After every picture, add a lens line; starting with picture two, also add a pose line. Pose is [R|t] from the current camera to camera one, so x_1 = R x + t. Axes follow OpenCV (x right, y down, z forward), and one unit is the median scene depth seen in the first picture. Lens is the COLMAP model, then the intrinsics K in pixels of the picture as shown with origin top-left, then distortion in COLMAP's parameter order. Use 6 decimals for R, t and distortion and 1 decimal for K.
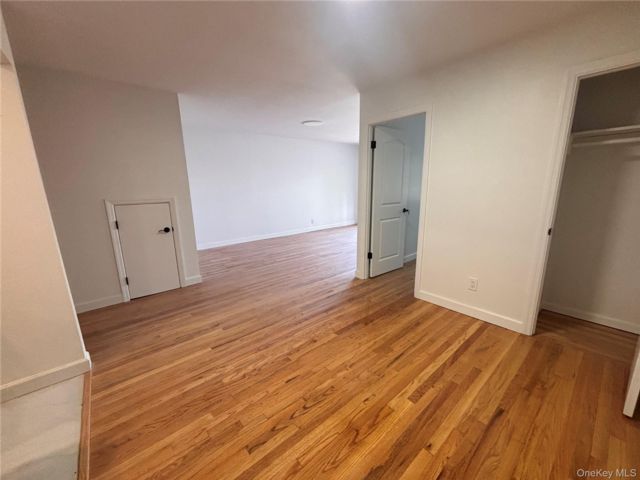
lens RADIAL K [[260.9, 0, 320.0], [0, 260.9, 240.0], [0, 0, 1]] dist [0.001407, 0.000904]
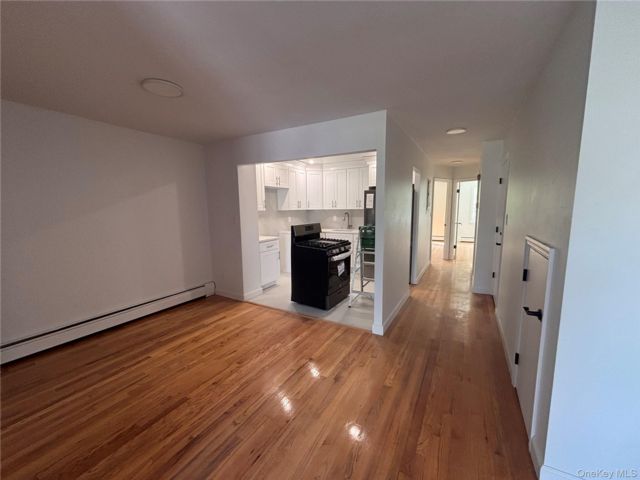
lens RADIAL K [[256.3, 0, 318.1], [0, 256.3, 247.5], [0, 0, 1]] dist [0.000050, 0.000080]
pose [[-0.941599, 0.080798, -0.326900, -0.096981], [-0.045807, 0.931029, 0.362059, -0.380153], [0.333607, 0.355889, -0.872955, 1.557341]]
